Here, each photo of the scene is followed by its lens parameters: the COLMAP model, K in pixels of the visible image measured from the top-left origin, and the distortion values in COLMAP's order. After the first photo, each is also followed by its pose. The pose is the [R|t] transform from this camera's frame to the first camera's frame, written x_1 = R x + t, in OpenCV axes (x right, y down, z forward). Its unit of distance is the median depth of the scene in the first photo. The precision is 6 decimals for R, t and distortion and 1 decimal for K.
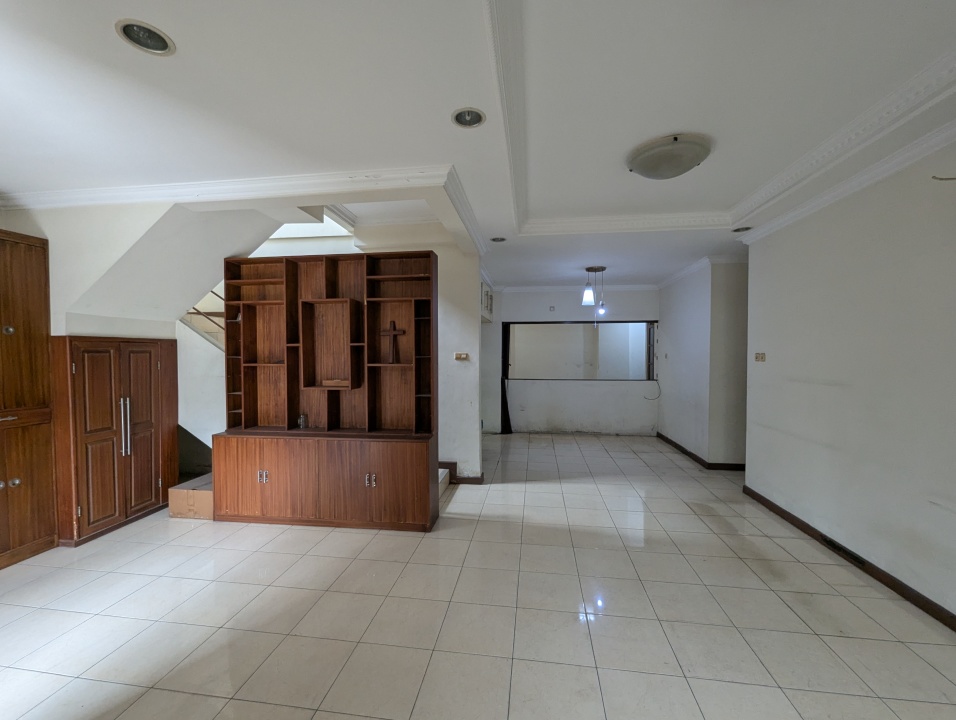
lens RADIAL K [[396.4, 0, 478.0], [0, 396.4, 360.0], [0, 0, 1]] dist [-0.001321, -0.000704]
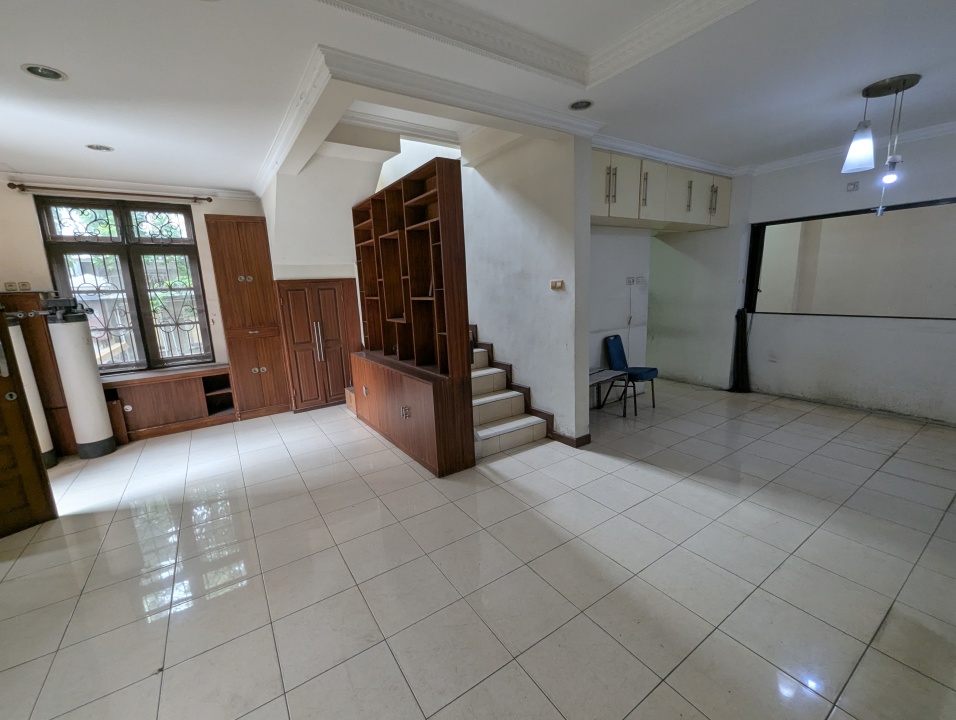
lens RADIAL K [[396.4, 0, 478.0], [0, 396.4, 360.0], [0, 0, 1]] dist [-0.001321, -0.000704]
pose [[0.672965, 0.113452, -0.730922, 0.454565], [0.026376, 0.983858, 0.176997, -0.005910], [0.739204, -0.138391, 0.659109, 0.367694]]
